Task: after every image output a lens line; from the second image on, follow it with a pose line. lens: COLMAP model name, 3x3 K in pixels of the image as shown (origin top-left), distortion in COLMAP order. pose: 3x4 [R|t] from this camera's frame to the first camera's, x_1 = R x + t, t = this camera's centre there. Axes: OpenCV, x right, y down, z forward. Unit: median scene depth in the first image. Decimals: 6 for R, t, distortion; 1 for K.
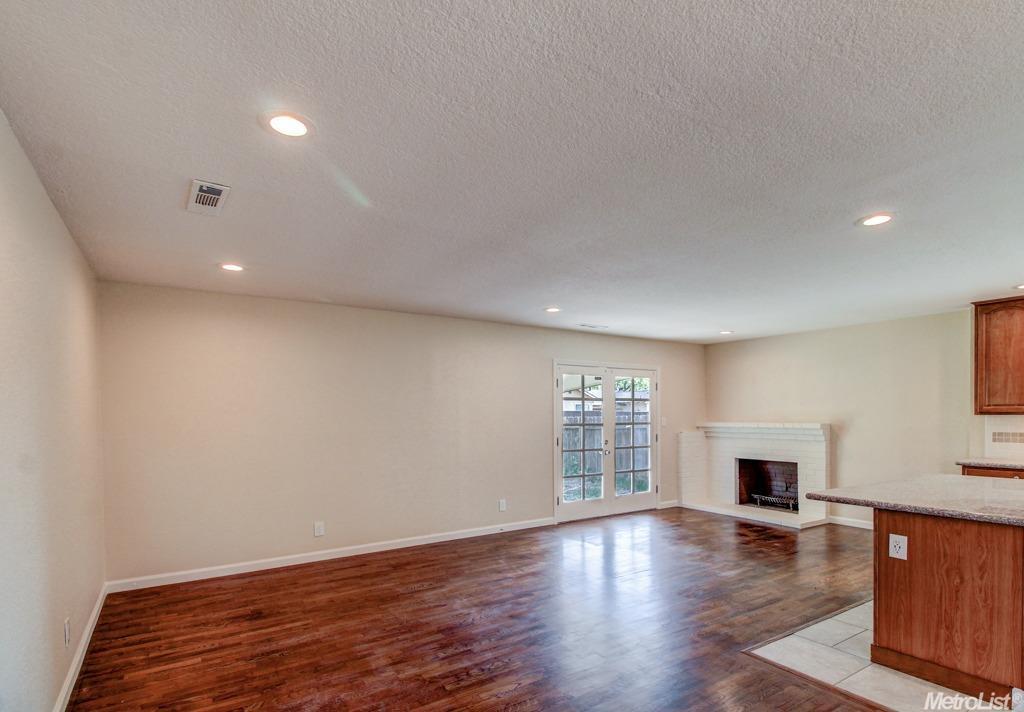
lens RADIAL K [[512.6, 0, 511.4], [0, 512.6, 422.9], [0, 0, 1]] dist [0.046042, -0.027063]
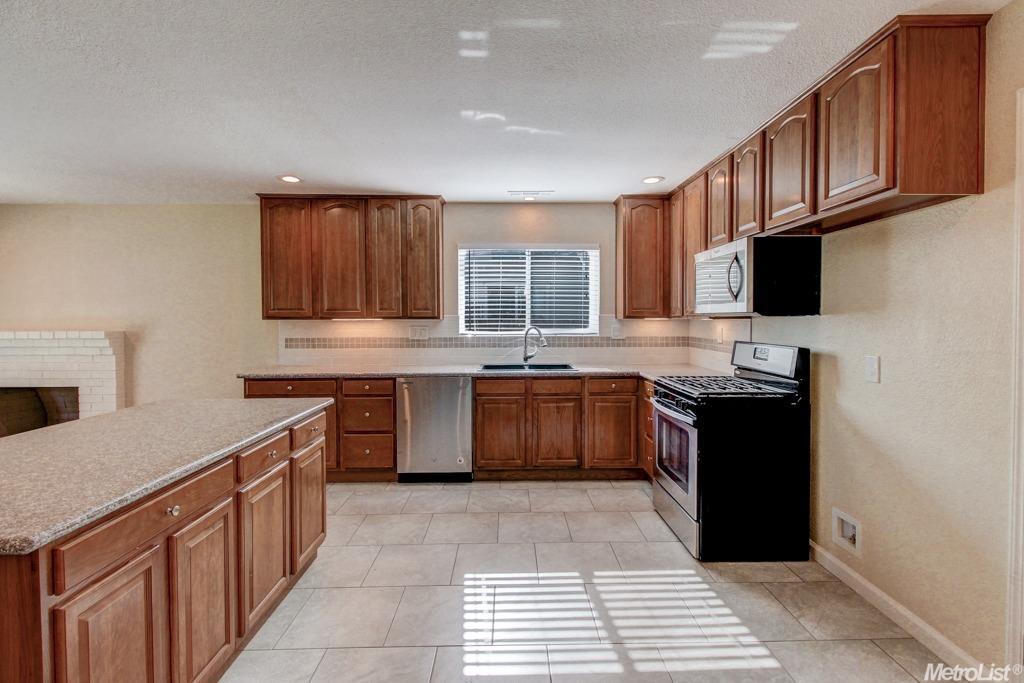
lens RADIAL K [[492.2, 0, 522.0], [0, 492.2, 322.6], [0, 0, 1]] dist [0.004939, 0.000085]
pose [[0.529049, -0.004281, 0.848581, 0.362382], [0.013084, 0.999910, -0.003113, -0.001607], [-0.848491, 0.012749, 0.529057, 0.153742]]
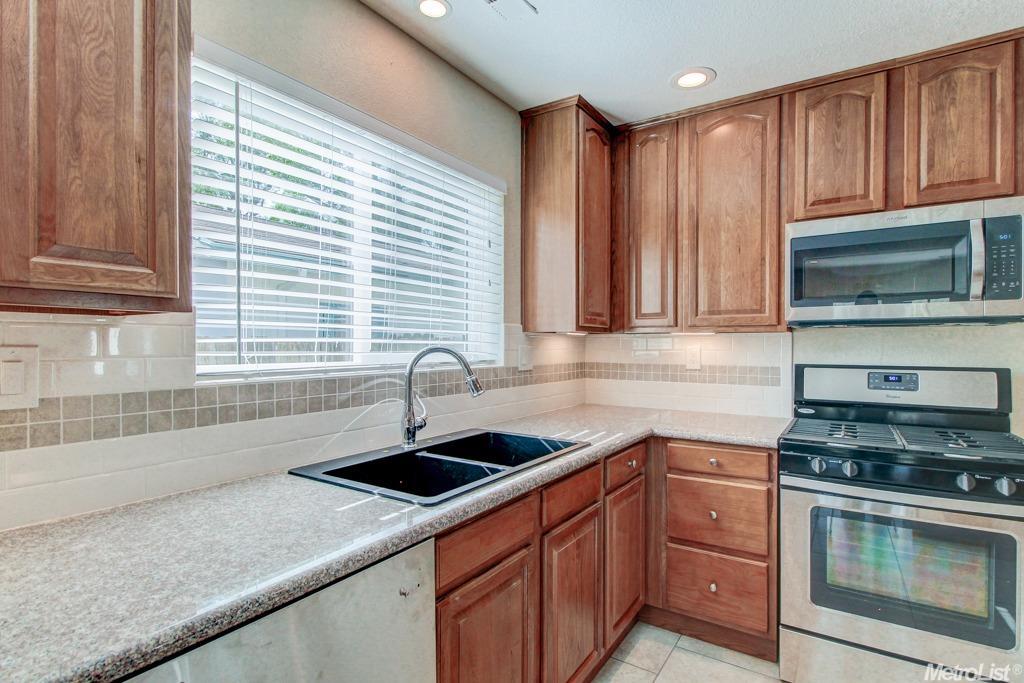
lens RADIAL K [[498.6, 0, 526.2], [0, 498.6, 344.0], [0, 0, 1]] dist [-0.001805, -0.001611]
pose [[-0.402273, 0.005343, 0.915504, 0.741396], [0.015461, 0.999880, 0.000959, 0.001439], [-0.915389, 0.014540, -0.402307, 0.634595]]
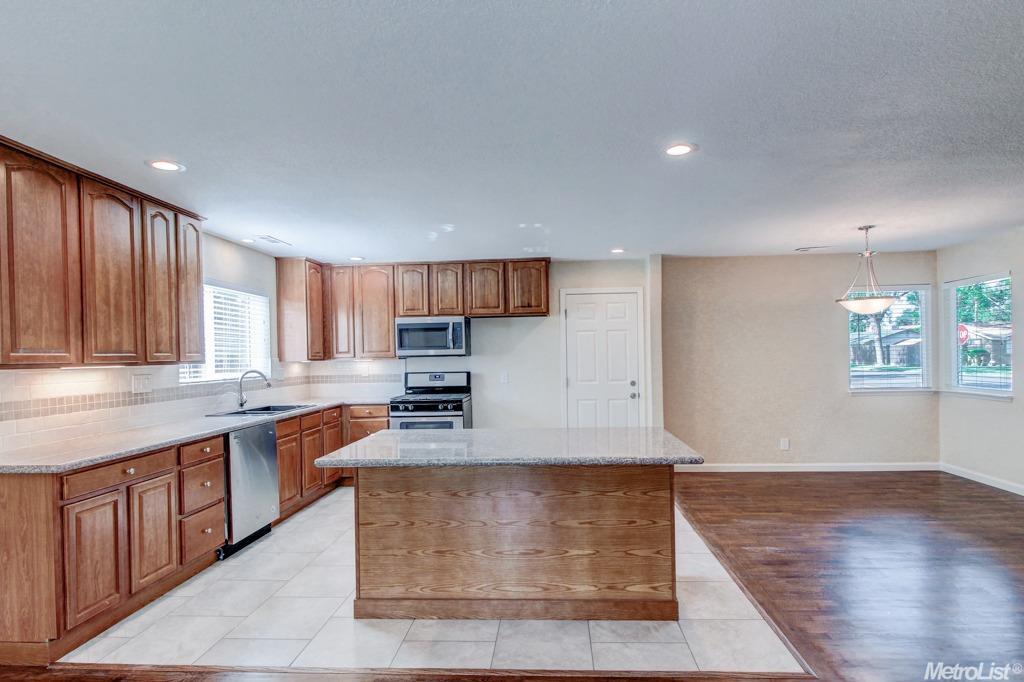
lens RADIAL K [[534.9, 0, 530.9], [0, 534.9, 361.1], [0, 0, 1]] dist [0.008657, -0.000083]
pose [[-0.812563, 0.014817, 0.582685, 0.181482], [0.033442, 0.999215, 0.021227, -0.016043], [-0.581913, 0.036734, -0.812421, 1.000199]]
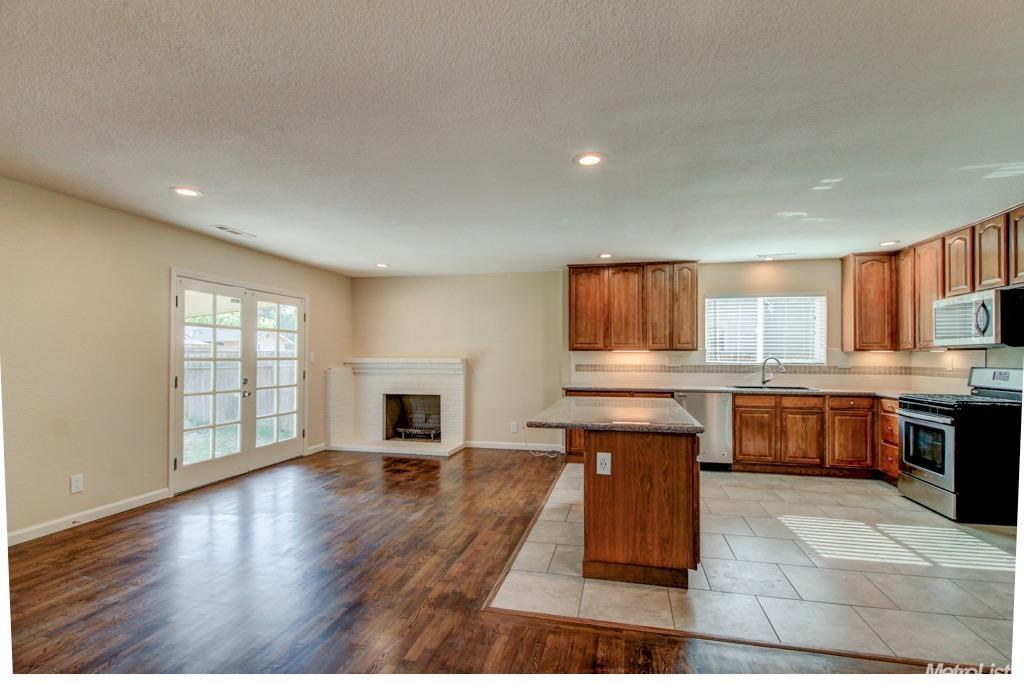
lens RADIAL K [[485.1, 0, 509.8], [0, 485.1, 349.5], [0, 0, 1]] dist [0.018079, -0.015305]
pose [[0.724460, 0.017312, 0.689100, -0.051529], [0.003536, 0.999578, -0.028829, 0.014121], [-0.689308, 0.023322, 0.724093, 0.199662]]
